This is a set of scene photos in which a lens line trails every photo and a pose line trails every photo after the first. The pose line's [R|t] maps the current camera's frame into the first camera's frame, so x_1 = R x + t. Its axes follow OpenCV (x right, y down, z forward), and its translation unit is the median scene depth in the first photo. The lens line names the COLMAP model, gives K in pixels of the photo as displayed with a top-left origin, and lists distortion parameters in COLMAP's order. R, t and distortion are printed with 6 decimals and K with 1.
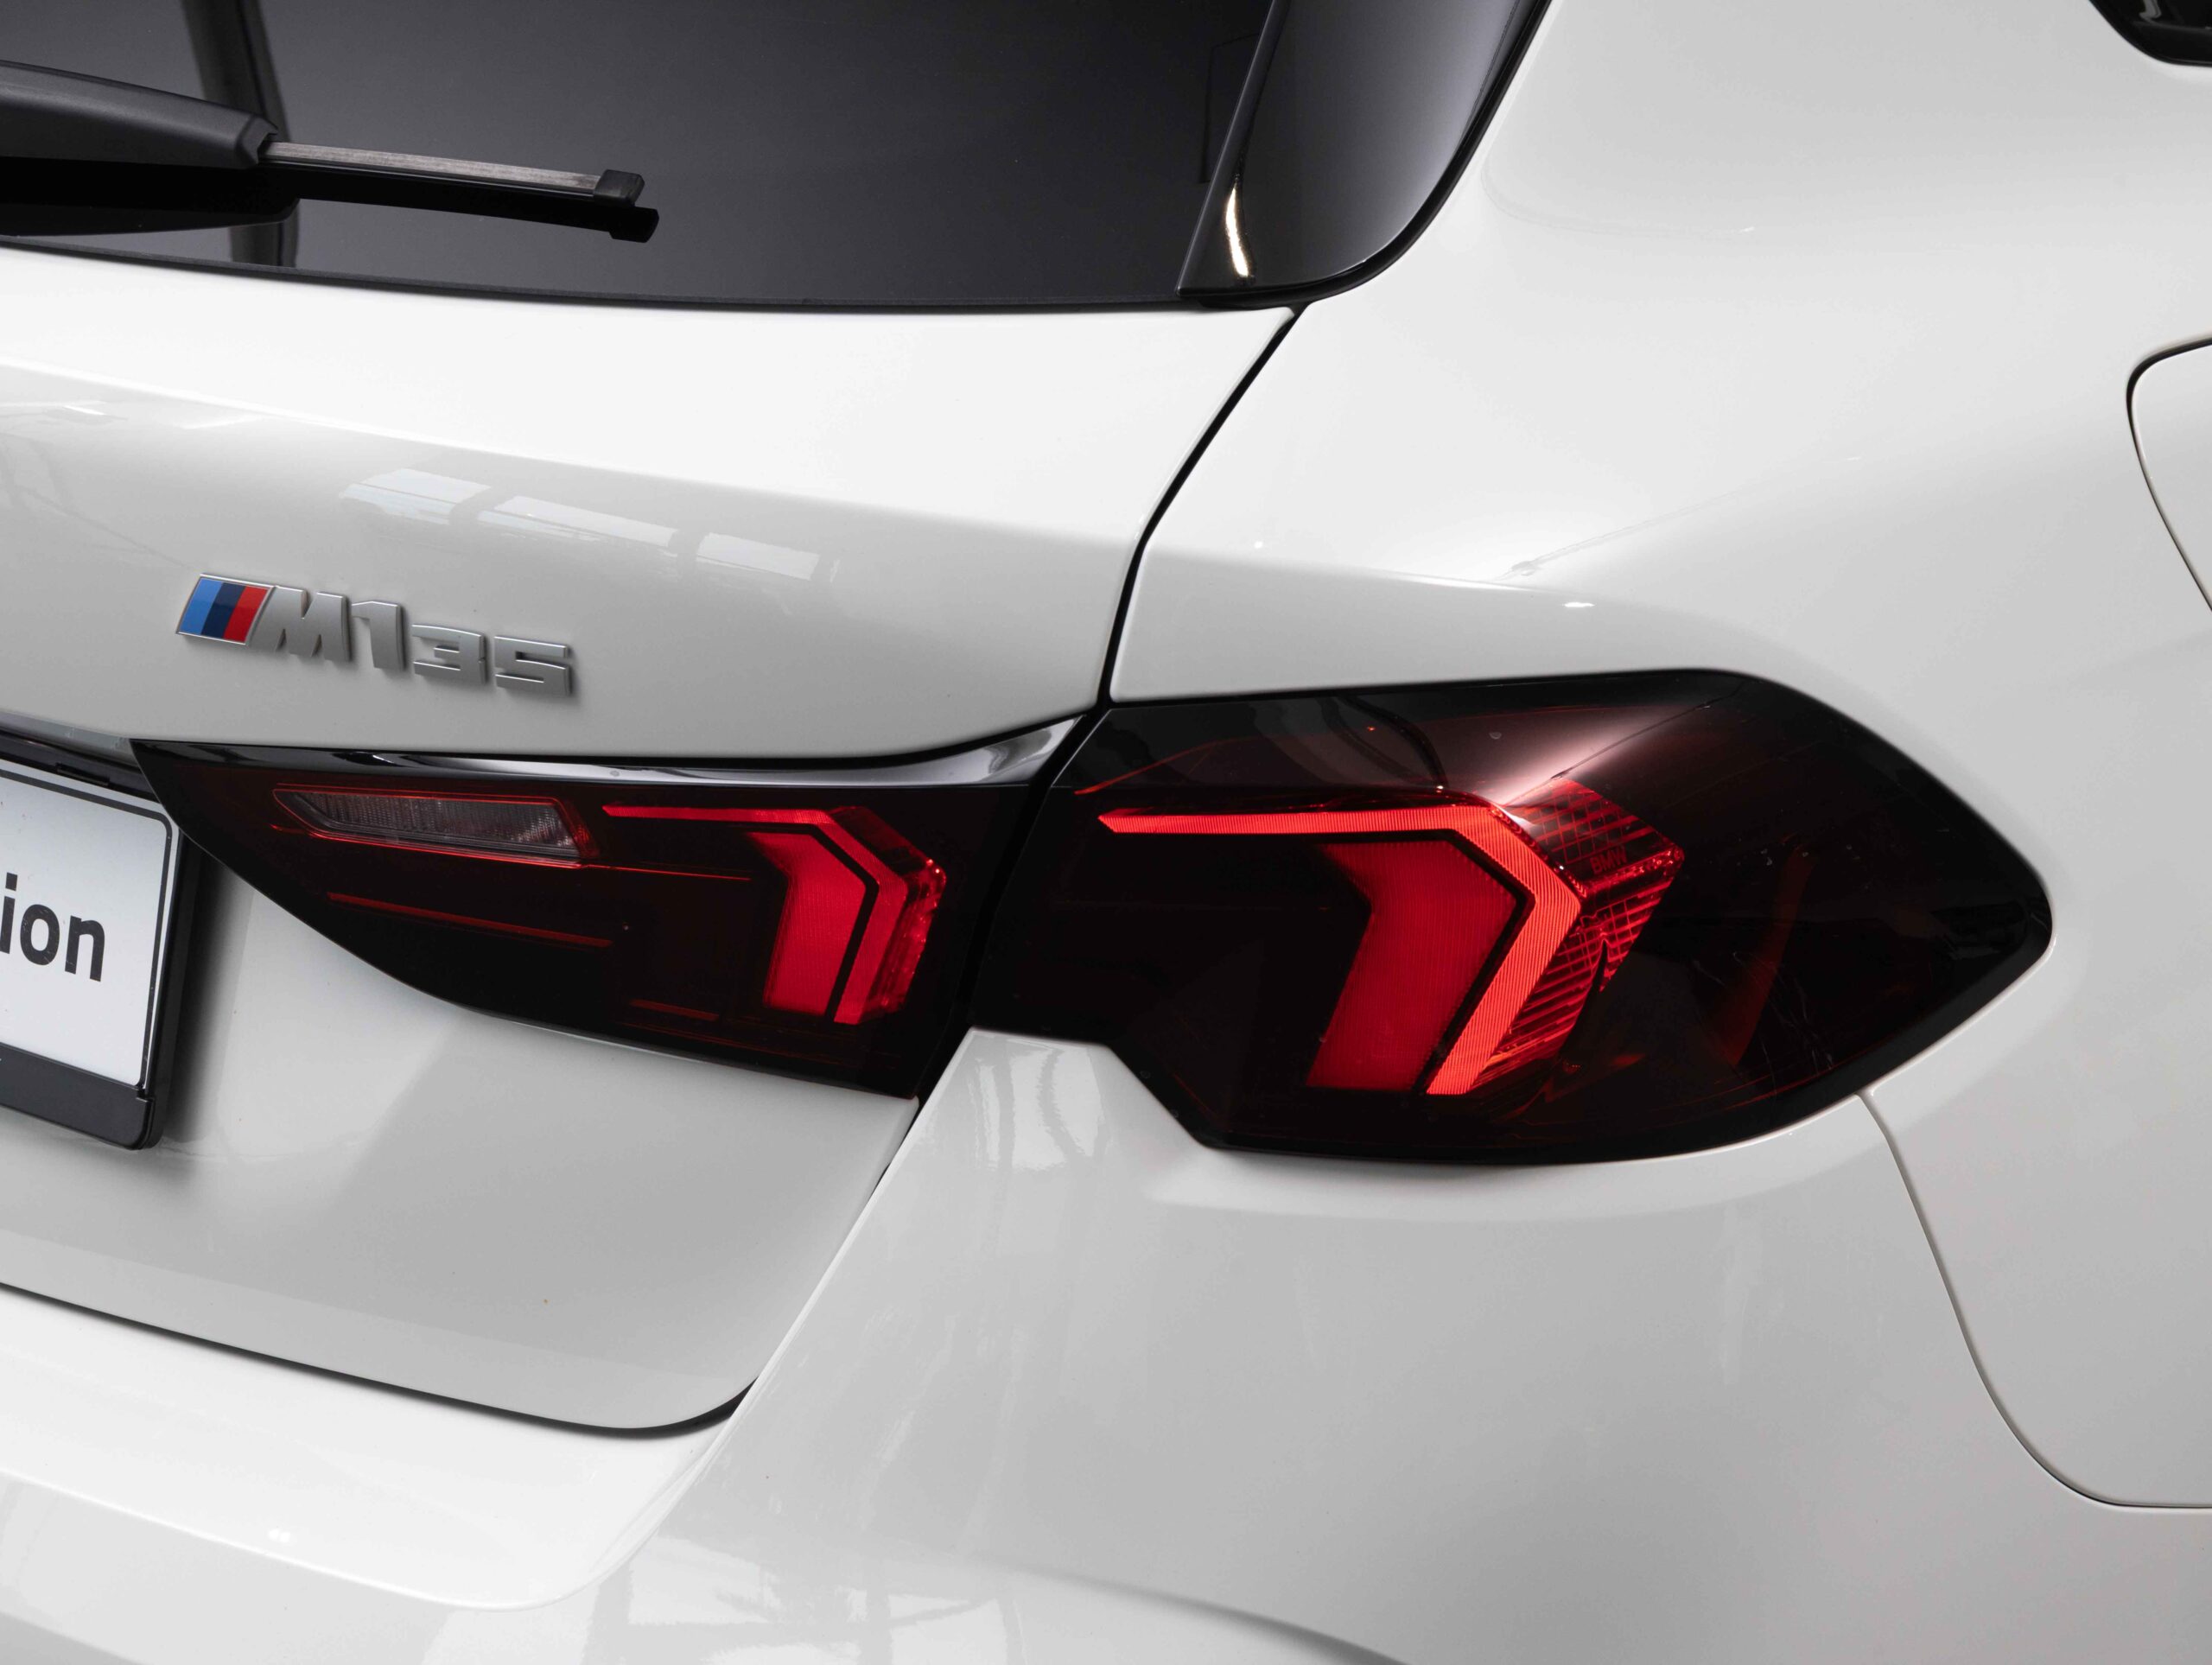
lens RADIAL K [[4316.4, 0, 1106.0], [0, 4316.4, 832.5], [0, 0, 1]] dist [0.047372, 0.522899]
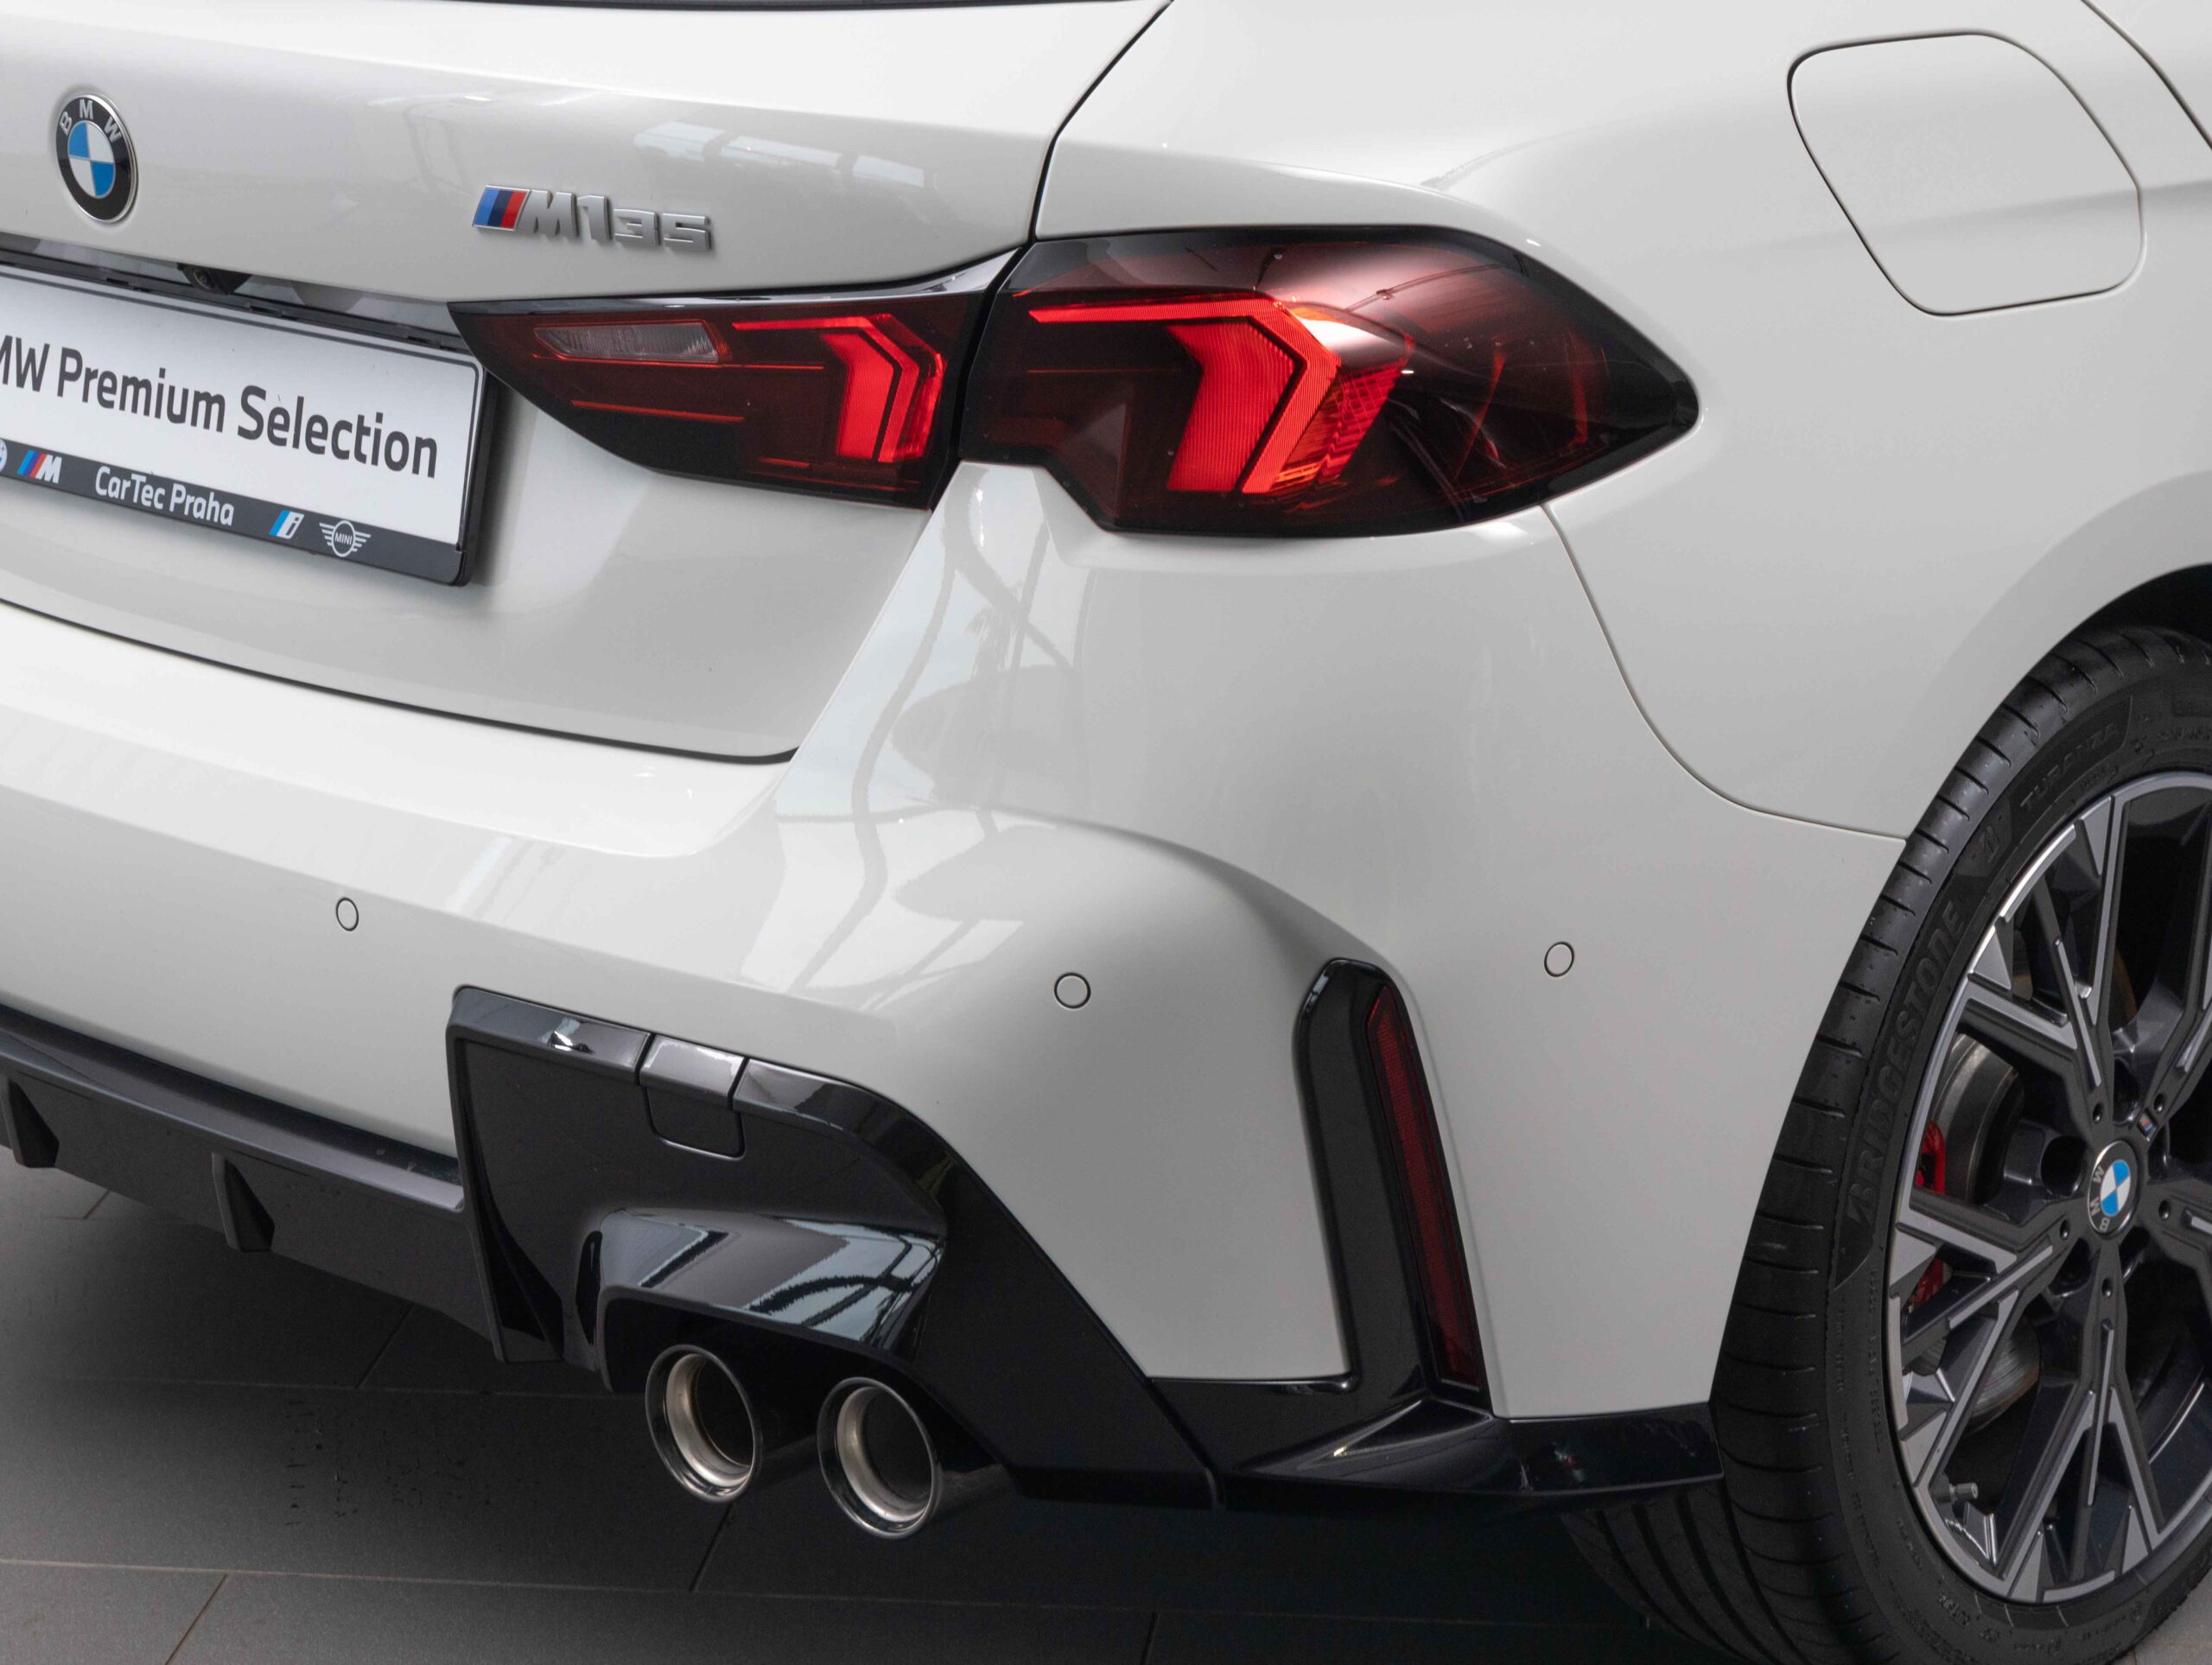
lens RADIAL K [[4316.4, 0, 1106.0], [0, 4316.4, 832.5], [0, 0, 1]] dist [0.047372, 0.522899]
pose [[0.993436, -0.008187, -0.114096, 0.169435], [0.015888, 0.997643, 0.066748, 0.066547], [0.113281, -0.068122, 0.991225, -0.450019]]
